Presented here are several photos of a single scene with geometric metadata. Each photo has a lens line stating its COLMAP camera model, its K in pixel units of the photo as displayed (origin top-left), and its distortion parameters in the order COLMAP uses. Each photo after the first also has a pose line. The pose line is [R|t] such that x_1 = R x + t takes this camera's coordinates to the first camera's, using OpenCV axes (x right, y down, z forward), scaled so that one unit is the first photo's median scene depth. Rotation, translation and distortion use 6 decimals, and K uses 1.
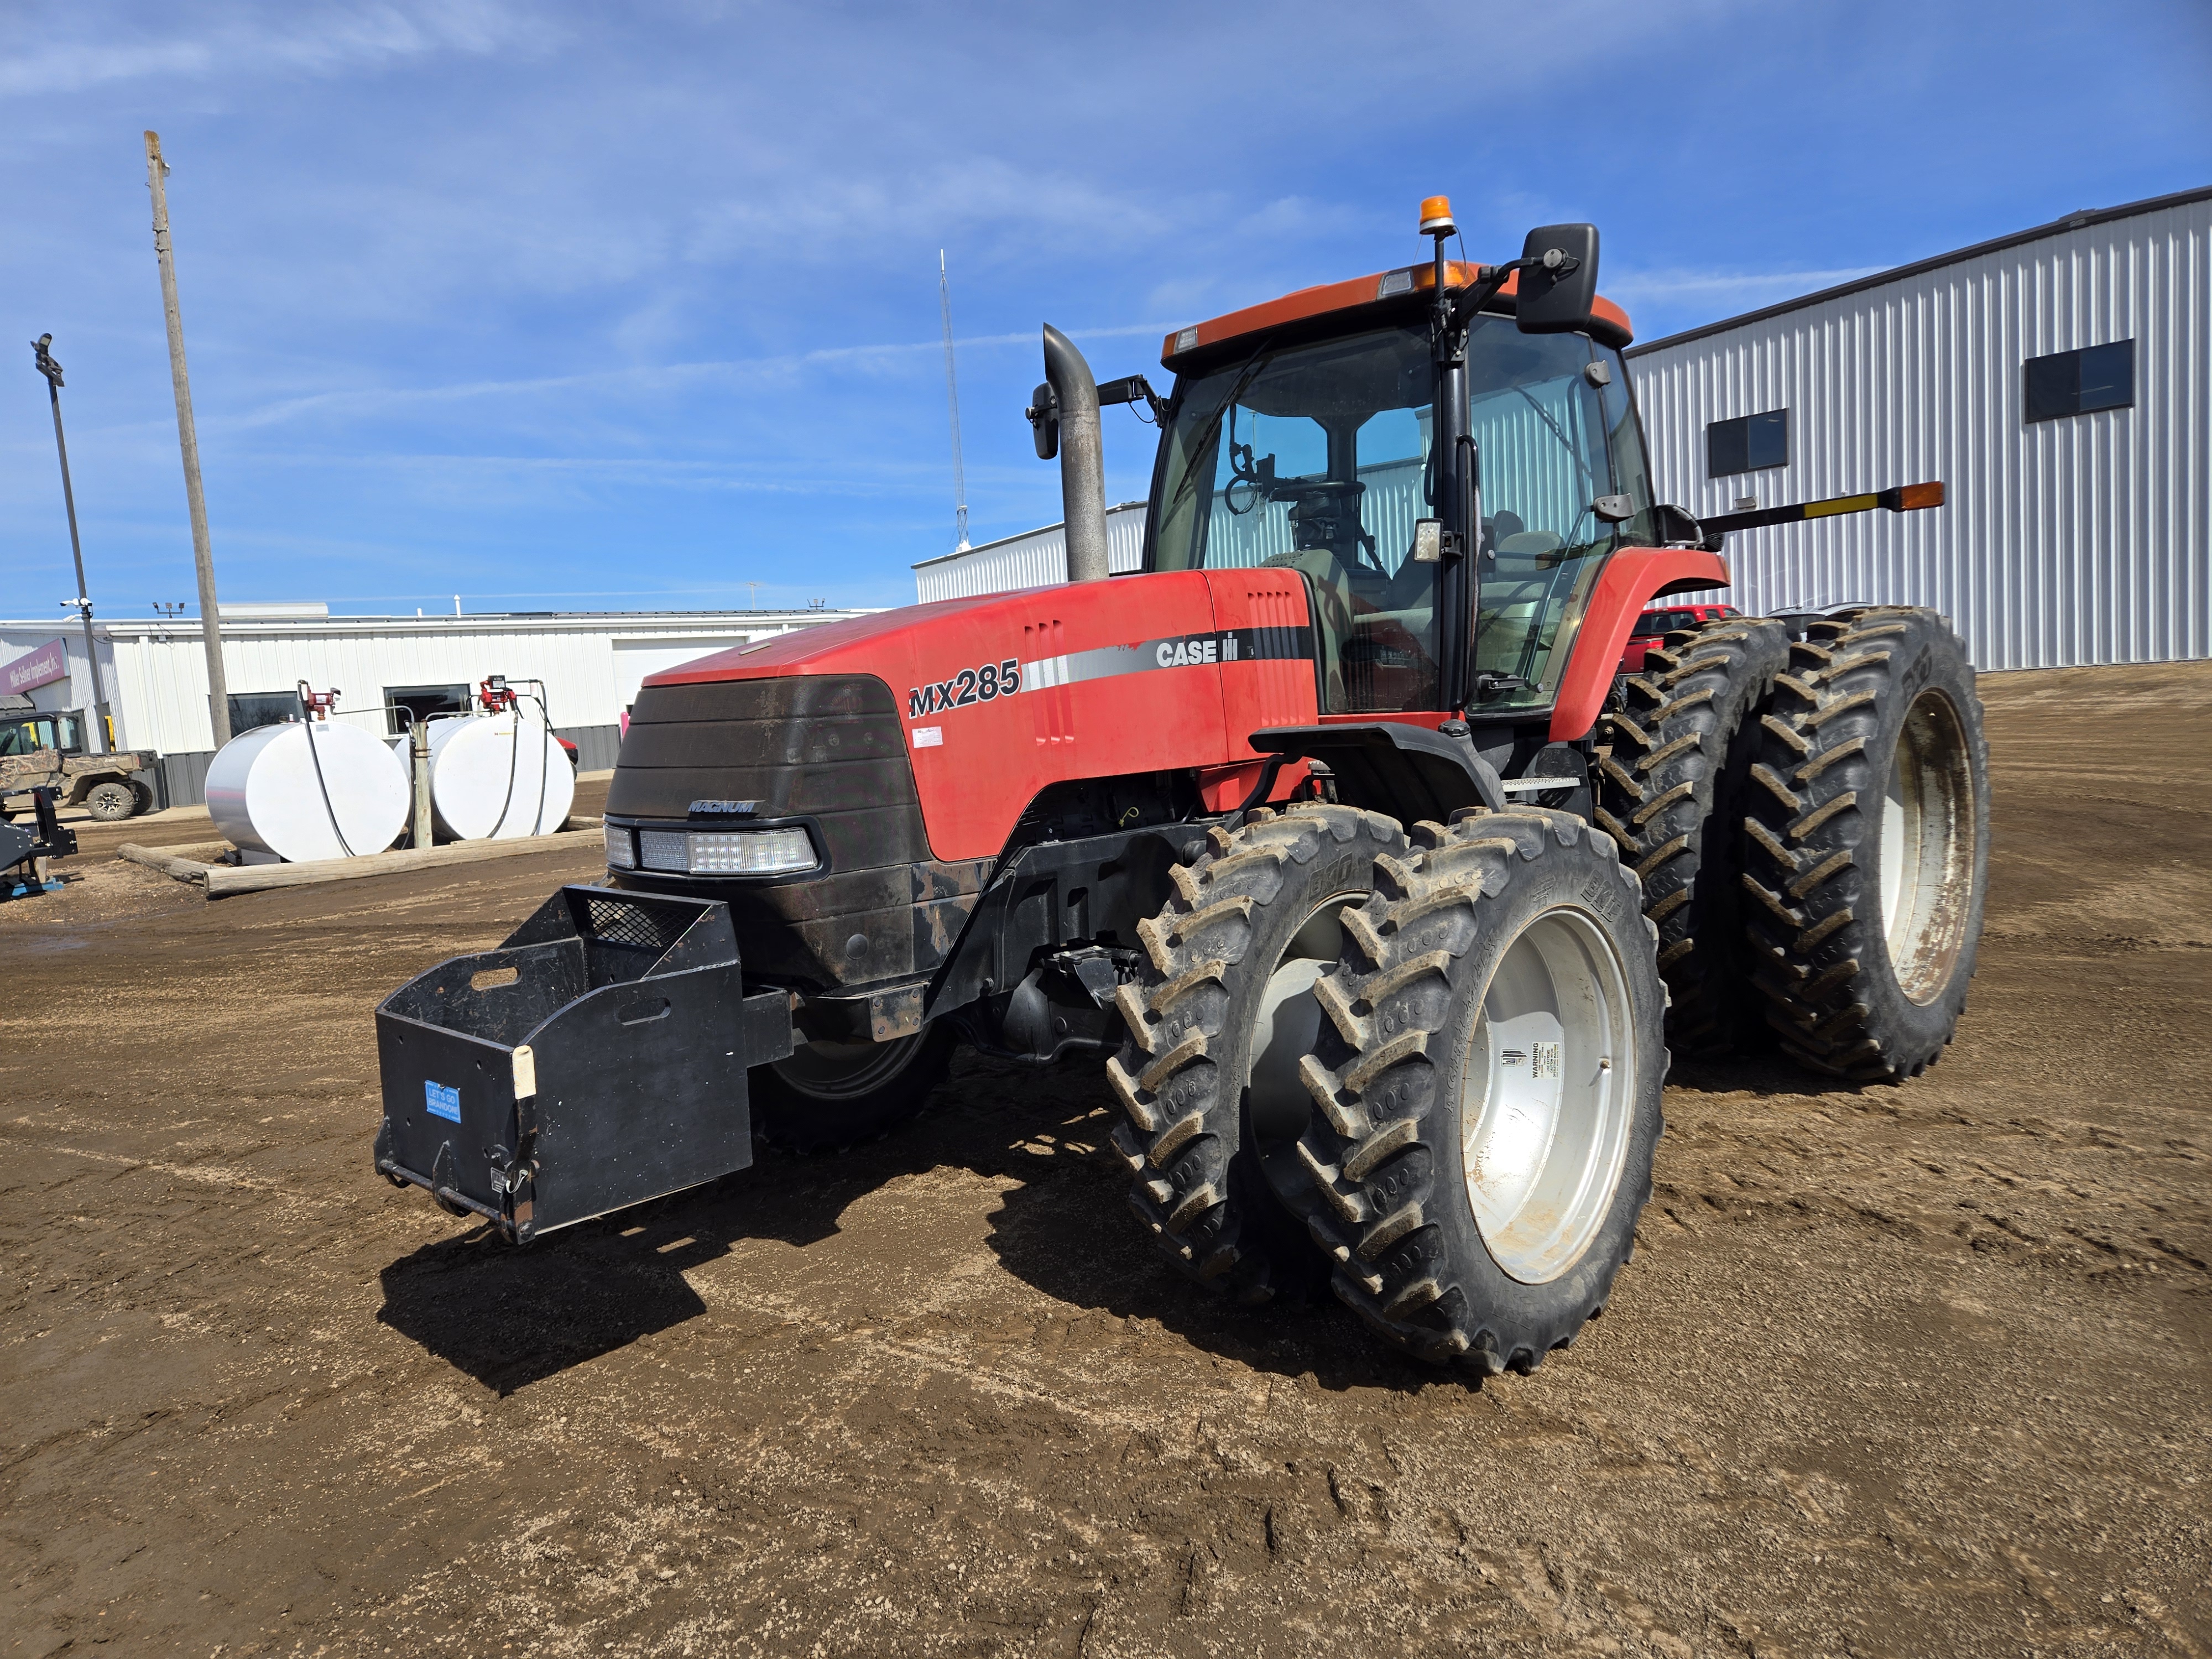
lens RADIAL K [[1481.1, 0, 1087.0], [0, 1481.1, 847.1], [0, 0, 1]] dist [0.074924, -0.047960]
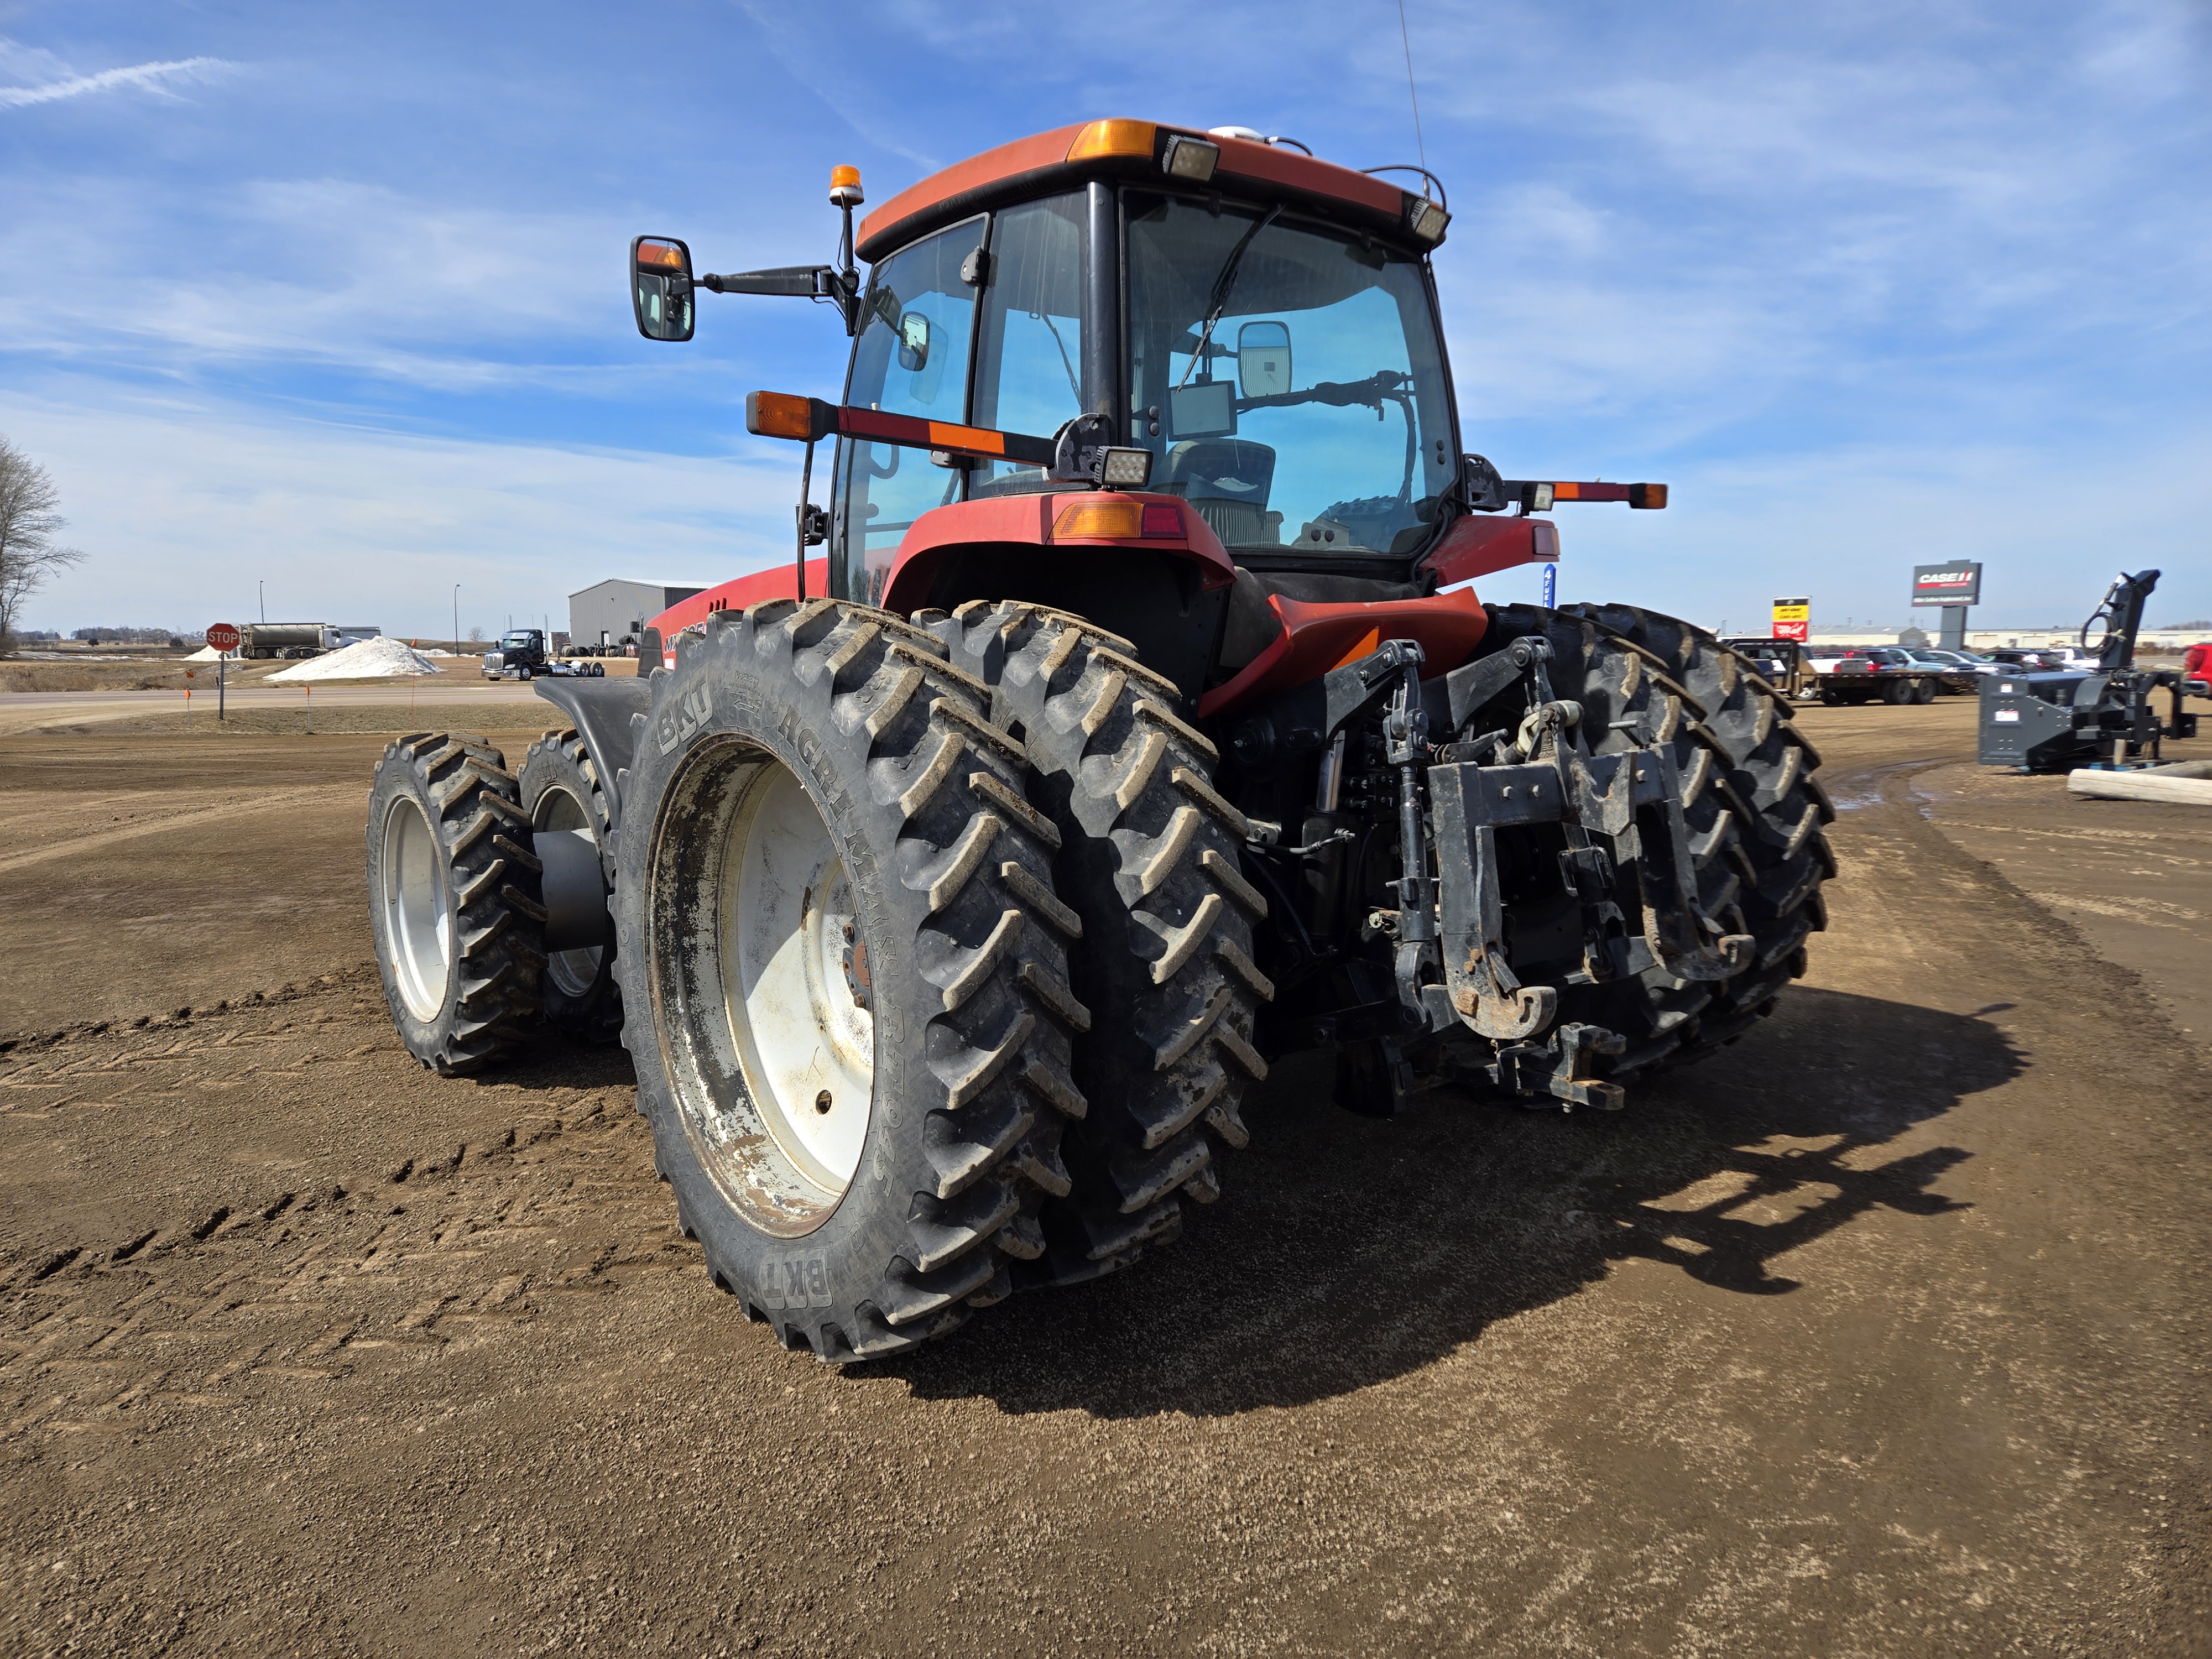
lens RADIAL K [[1481.1, 0, 1107.6], [0, 1481.1, 827.5], [0, 0, 1]] dist [0.074924, -0.047960]
pose [[-0.129523, 0.185461, -0.974078, 1.242018], [-0.097969, 0.975153, 0.198693, -0.222435], [0.986725, 0.121165, -0.108135, 1.322454]]
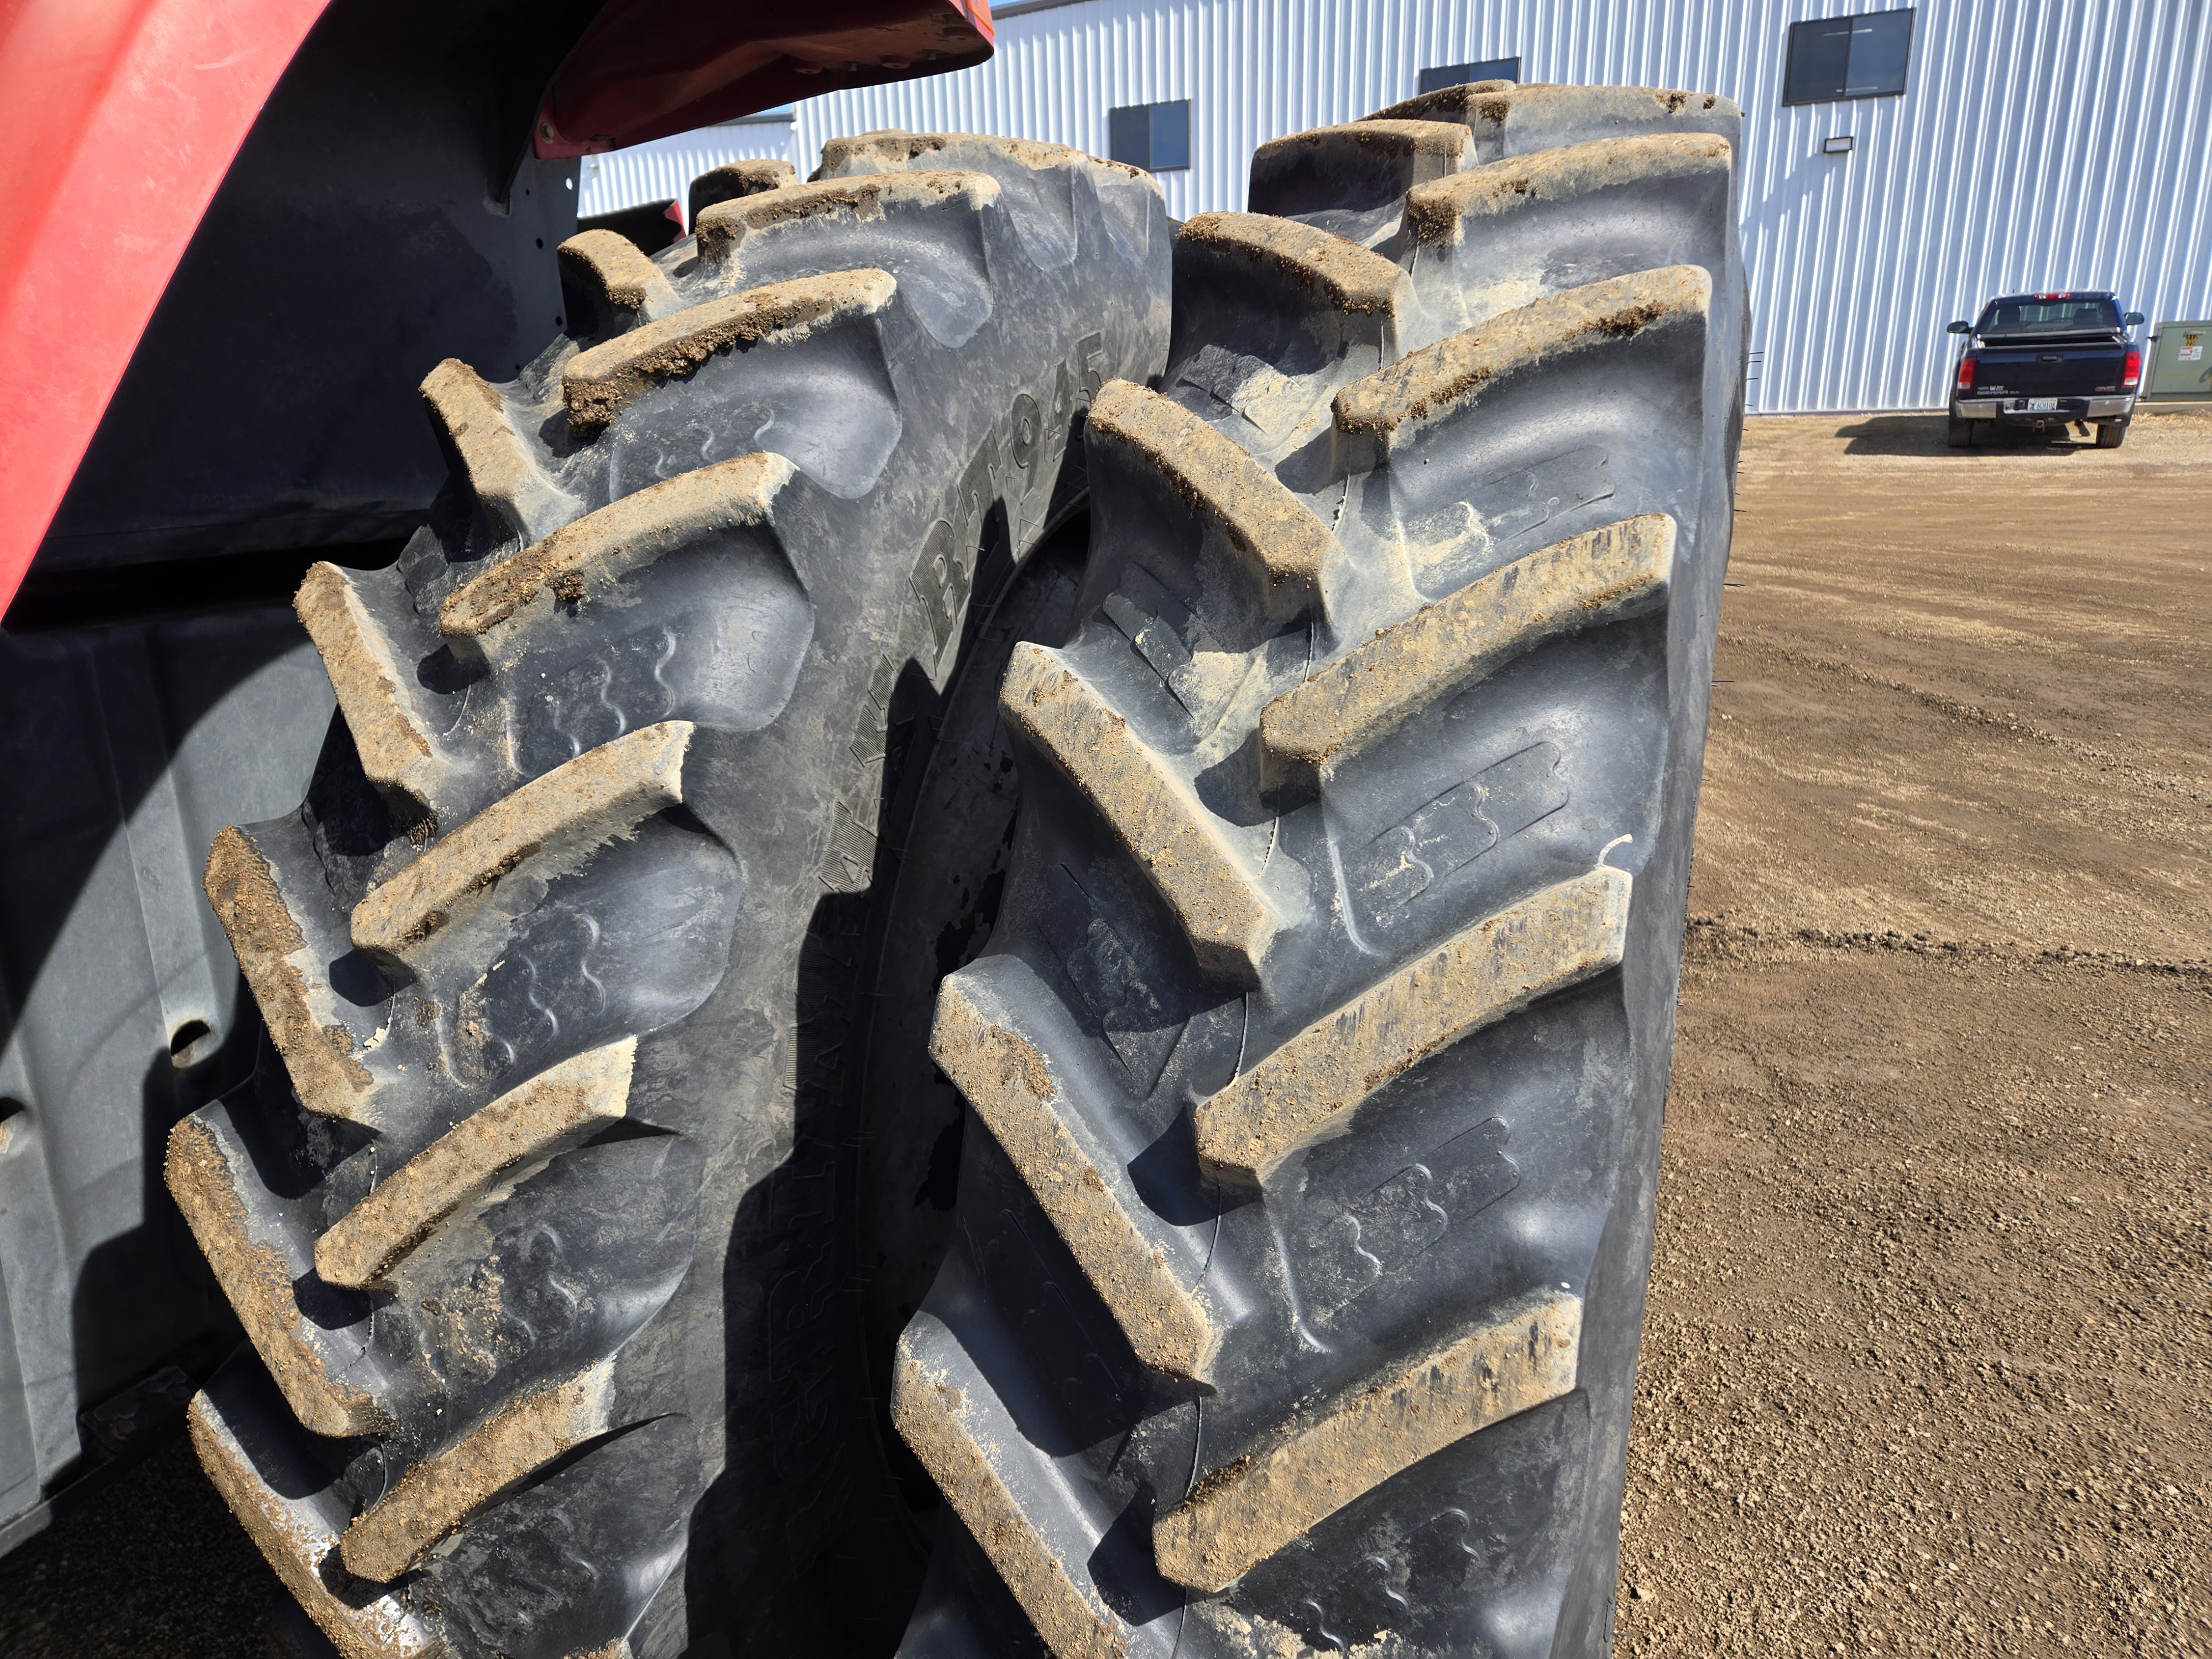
lens RADIAL K [[1481.1, 0, 1101.6], [0, 1481.1, 841.5], [0, 0, 1]] dist [0.074924, -0.047960]
pose [[0.928800, -0.061982, 0.365361, 0.411484], [-0.003005, 0.984621, 0.174675, -0.097841], [-0.370569, -0.163337, 0.914330, 0.873977]]
